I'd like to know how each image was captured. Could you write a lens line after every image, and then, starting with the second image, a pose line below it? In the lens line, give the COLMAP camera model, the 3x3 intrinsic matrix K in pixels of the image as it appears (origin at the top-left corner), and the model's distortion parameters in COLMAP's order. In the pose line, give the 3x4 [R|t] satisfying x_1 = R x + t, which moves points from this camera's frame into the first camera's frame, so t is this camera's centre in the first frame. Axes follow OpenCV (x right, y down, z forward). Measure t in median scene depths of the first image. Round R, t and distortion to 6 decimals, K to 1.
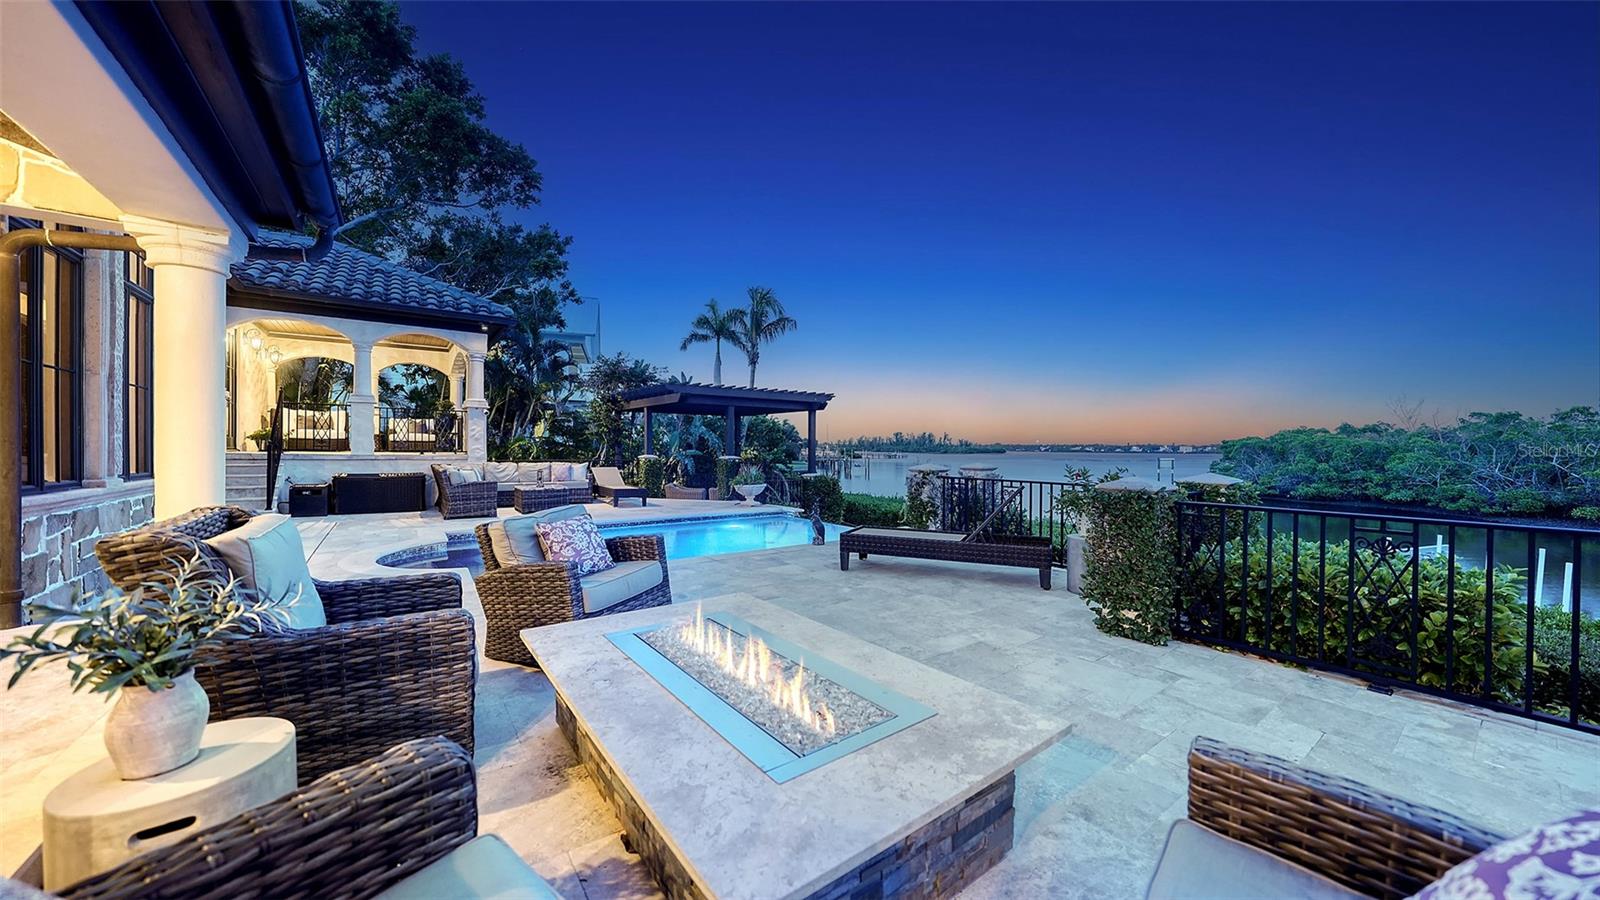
lens RADIAL K [[553.3, 0, 800.0], [0, 553.3, 450.0], [0, 0, 1]] dist [-0.021304, 0.000065]
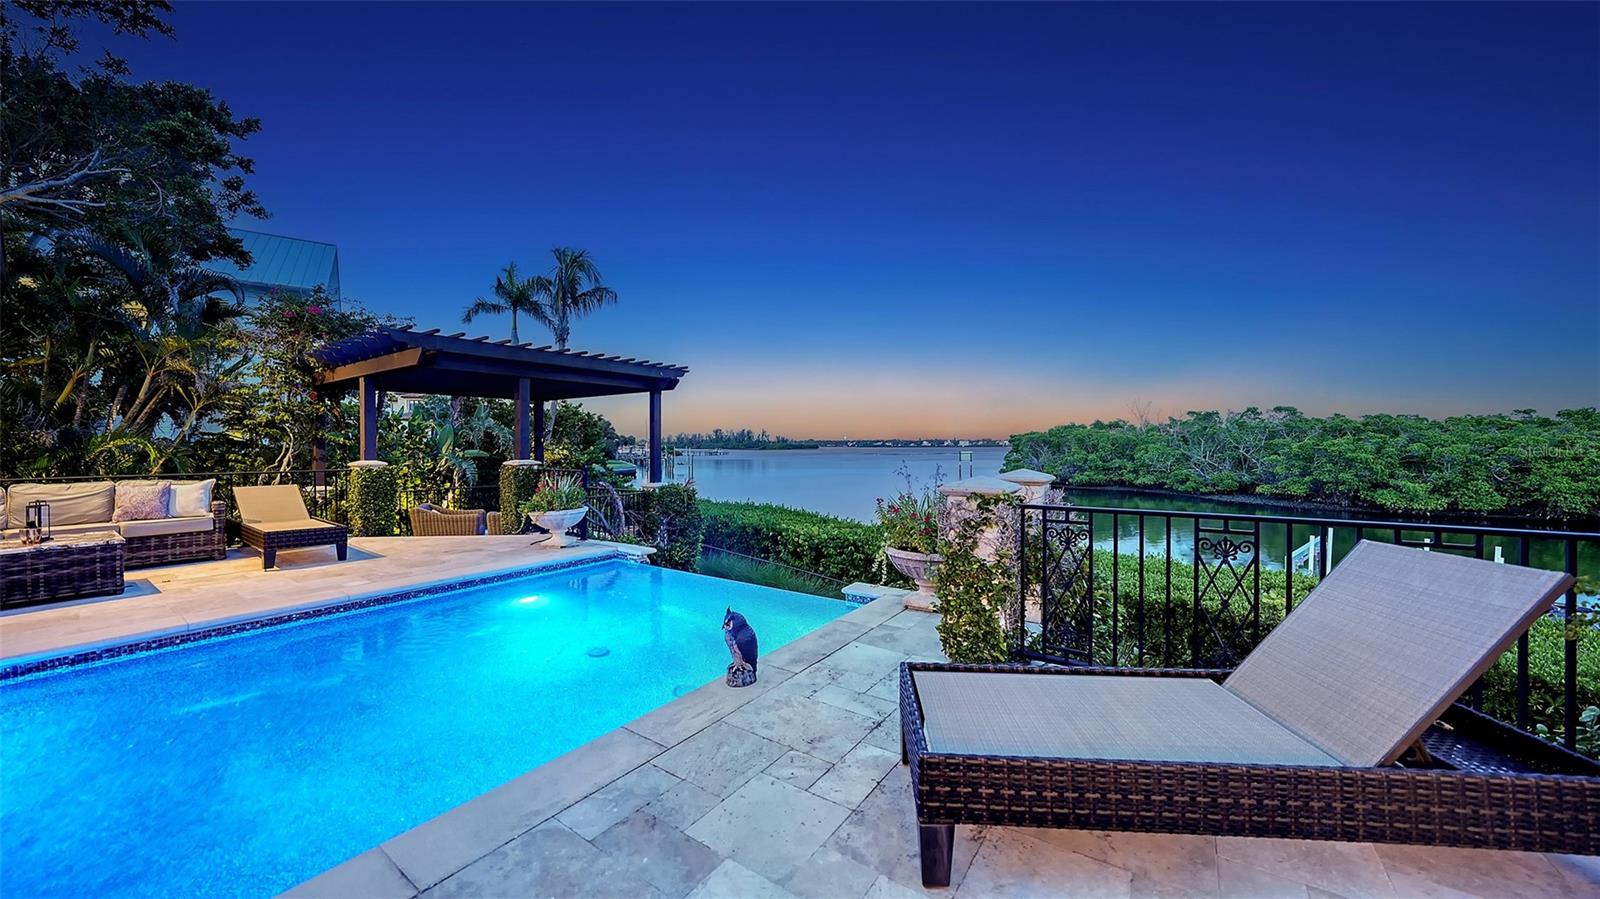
lens RADIAL K [[554.1, 0, 793.4], [0, 554.1, 442.4], [0, 0, 1]] dist [-0.024206, 0.005089]
pose [[0.951524, -0.009016, 0.307442, -0.021022], [0.011523, 0.999913, -0.006342, -0.000997], [-0.307358, 0.009577, 0.951546, 0.235743]]
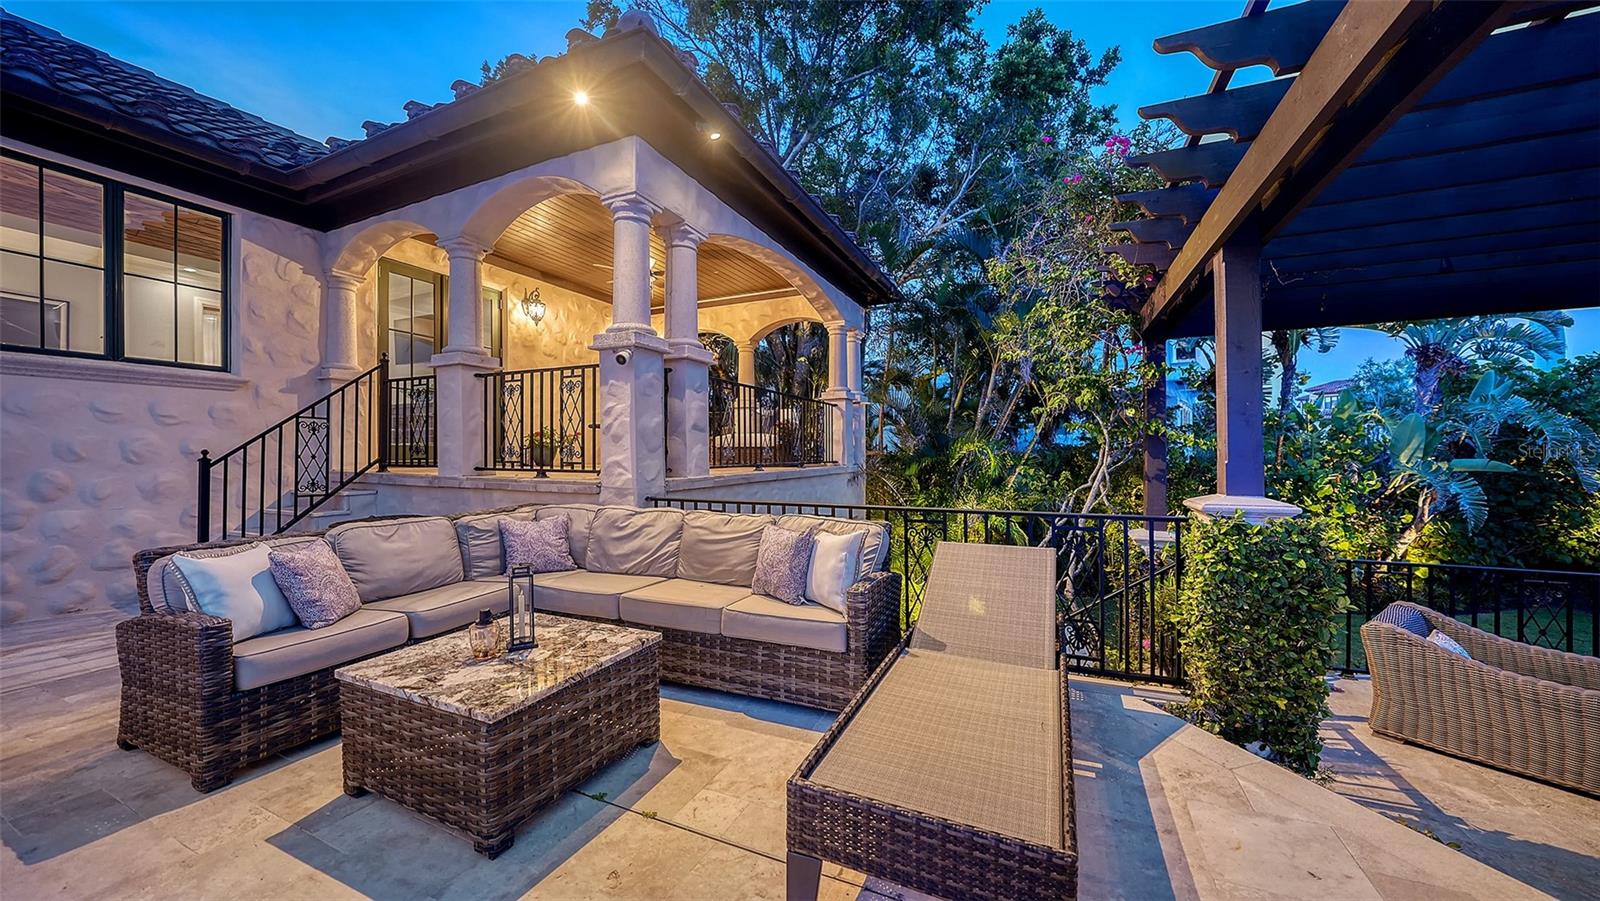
lens RADIAL K [[553.3, 0, 800.0], [0, 553.3, 450.5], [0, 0, 1]] dist [-0.021304, 0.000065]
pose [[0.483526, -0.009837, -0.875275, -0.132021], [0.001136, 0.999943, -0.010610, -0.003923], [0.875329, 0.004136, 0.483510, 0.562866]]
